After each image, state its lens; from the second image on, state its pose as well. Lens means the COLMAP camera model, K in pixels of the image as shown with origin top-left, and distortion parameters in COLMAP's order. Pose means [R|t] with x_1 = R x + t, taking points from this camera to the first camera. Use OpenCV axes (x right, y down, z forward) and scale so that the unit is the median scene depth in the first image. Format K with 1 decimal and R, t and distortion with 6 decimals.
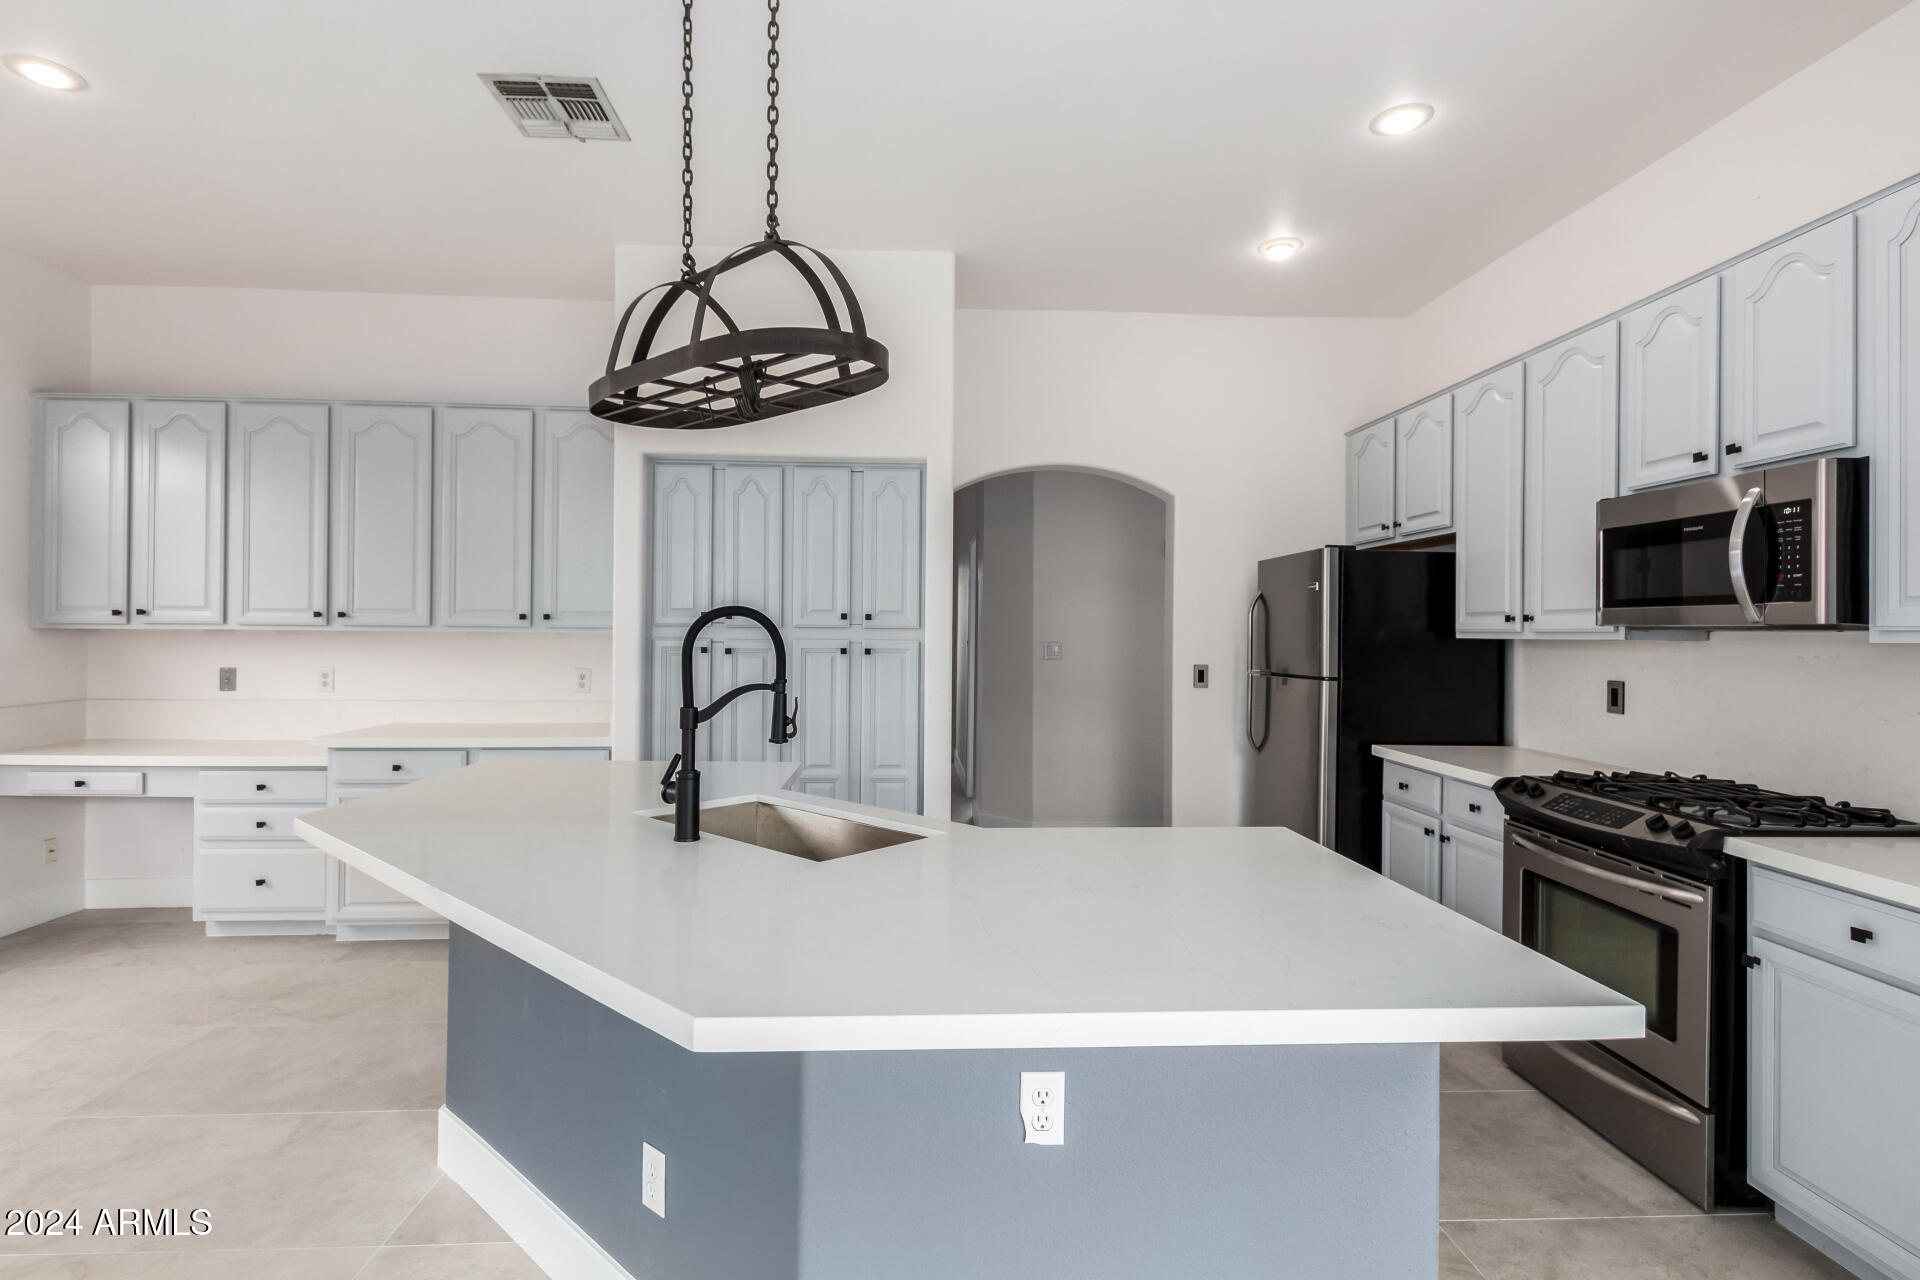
lens RADIAL K [[924.6, 0, 960.0], [0, 924.6, 629.4], [0, 0, 1]] dist [0.008015, -0.000354]
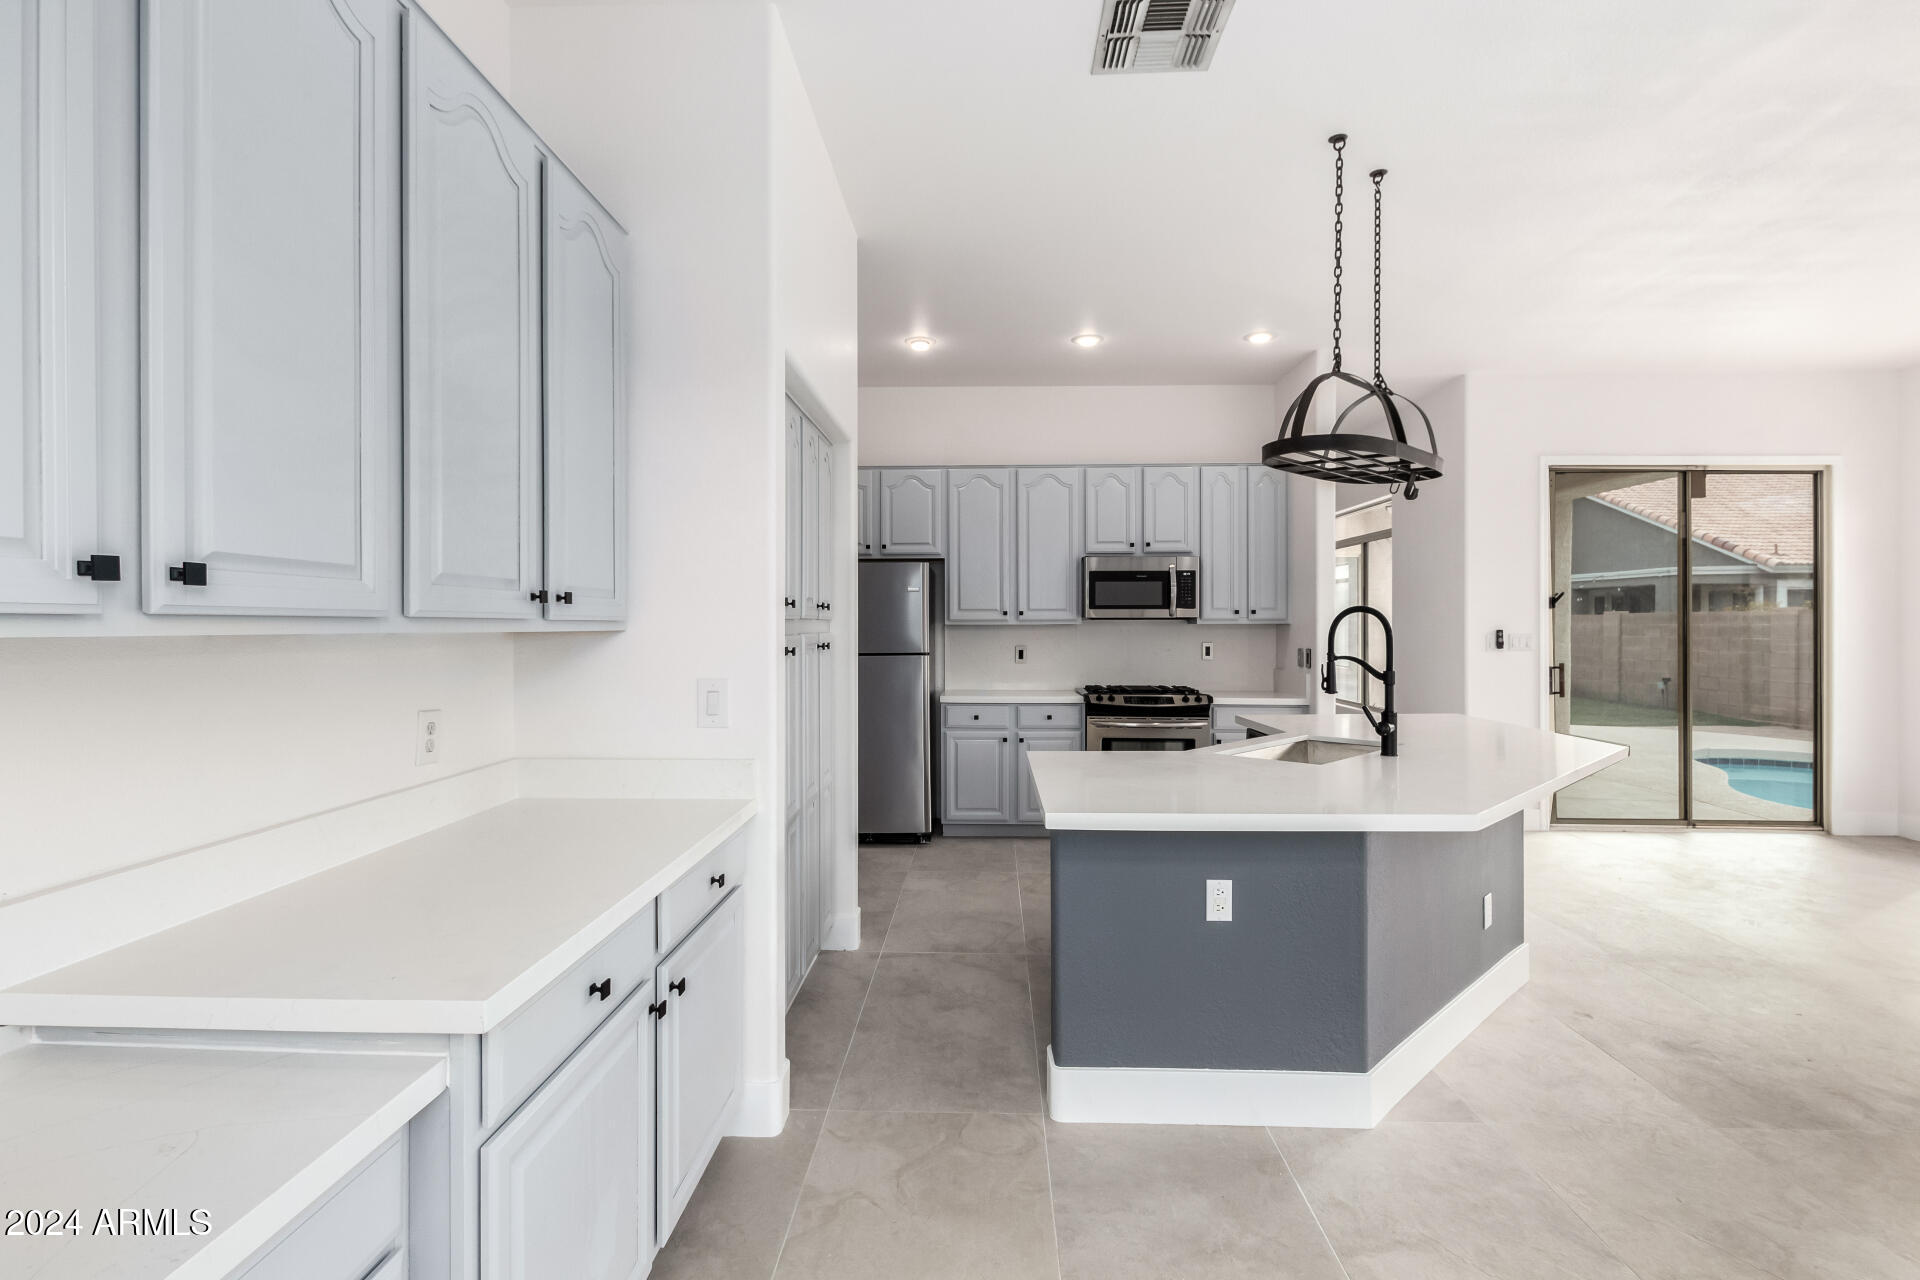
lens RADIAL K [[879.9, 0, 961.2], [0, 879.9, 627.6], [0, 0, 1]] dist [0.005549, -0.000066]
pose [[0.090169, -0.011741, 0.995857, -1.102616], [0.000688, 0.999931, 0.011727, -0.004322], [-0.995926, -0.000372, 0.090170, 0.949312]]
